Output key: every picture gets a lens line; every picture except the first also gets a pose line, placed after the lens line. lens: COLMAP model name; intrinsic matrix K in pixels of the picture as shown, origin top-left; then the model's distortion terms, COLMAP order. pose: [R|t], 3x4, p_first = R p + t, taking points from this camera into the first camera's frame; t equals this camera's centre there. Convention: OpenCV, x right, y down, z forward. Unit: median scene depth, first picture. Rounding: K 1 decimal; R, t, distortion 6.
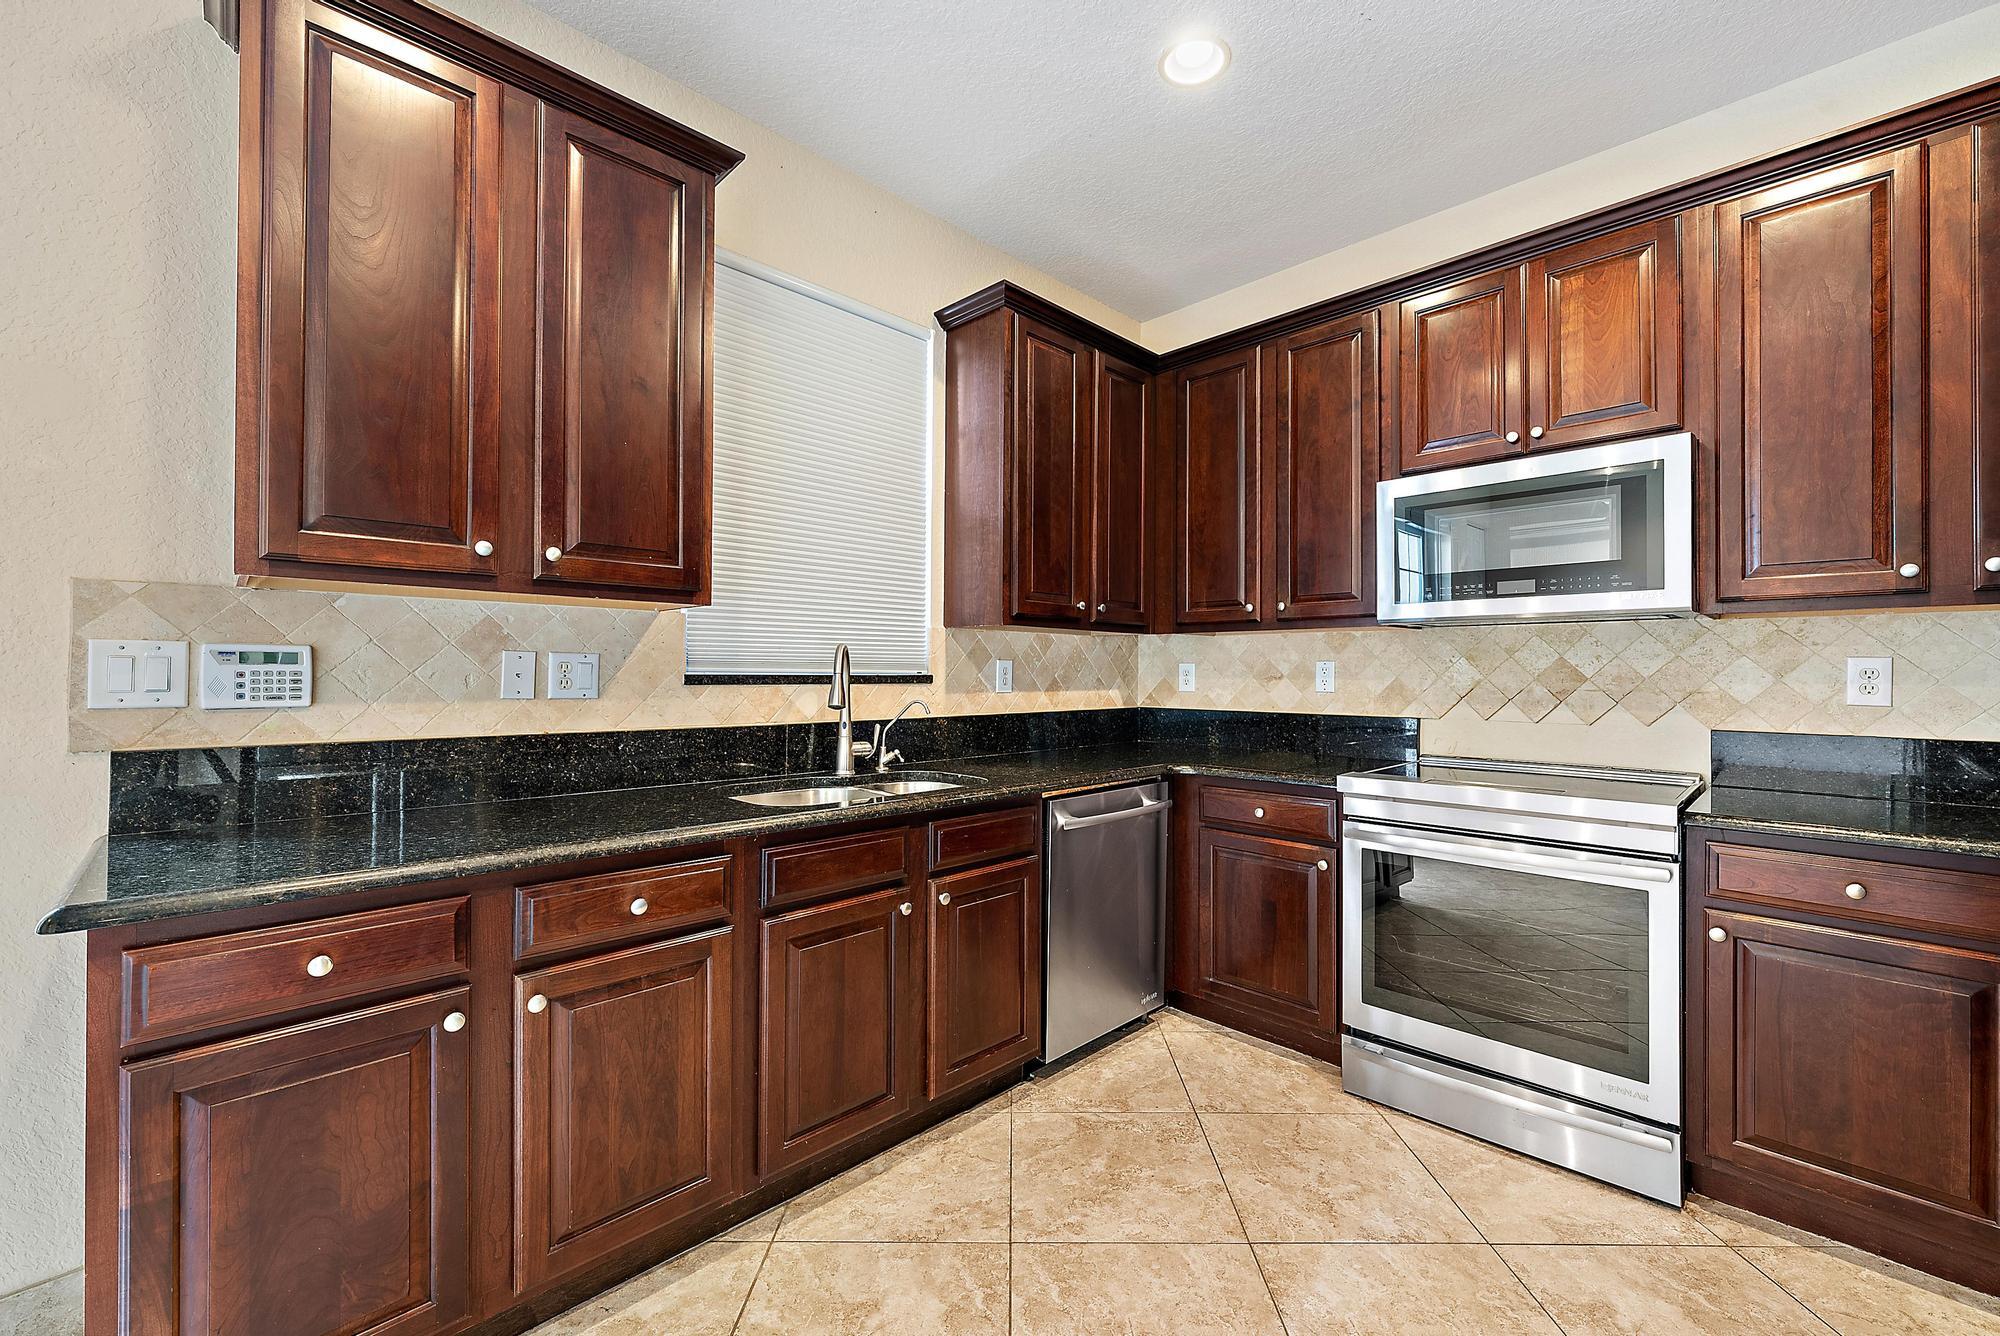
lens RADIAL K [[796.4, 0, 990.8], [0, 796.4, 666.0], [0, 0, 1]] dist [-0.002128, -0.000169]
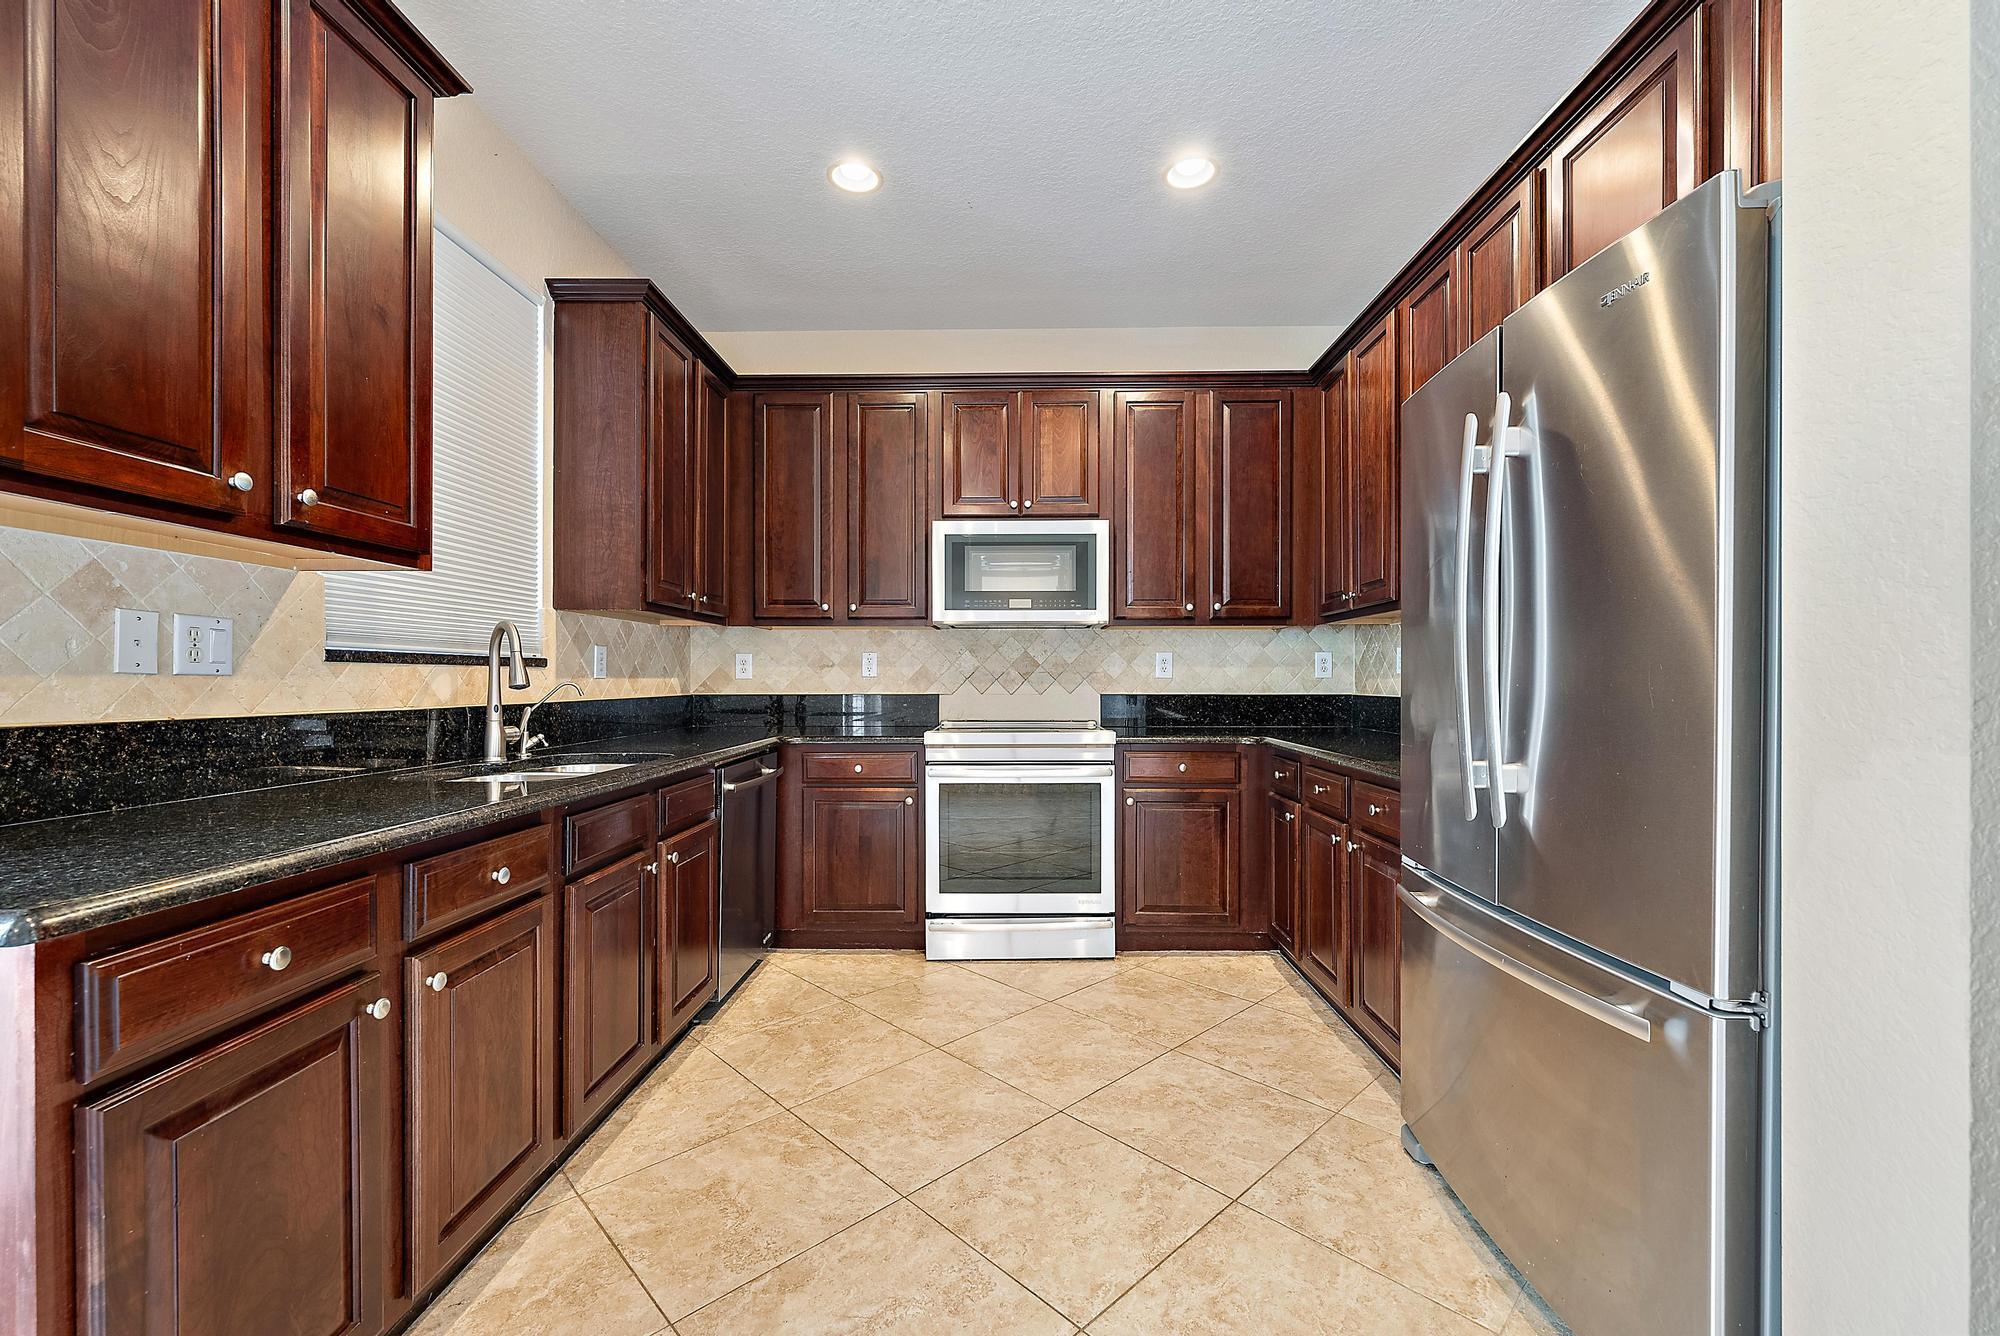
lens RADIAL K [[796.4, 0, 990.5], [0, 796.4, 676.7], [0, 0, 1]] dist [-0.002128, -0.000169]
pose [[0.729381, -0.003017, 0.684101, -0.465966], [-0.004488, 0.999948, 0.009196, 0.030326], [-0.684093, -0.009777, 0.729329, -0.089319]]
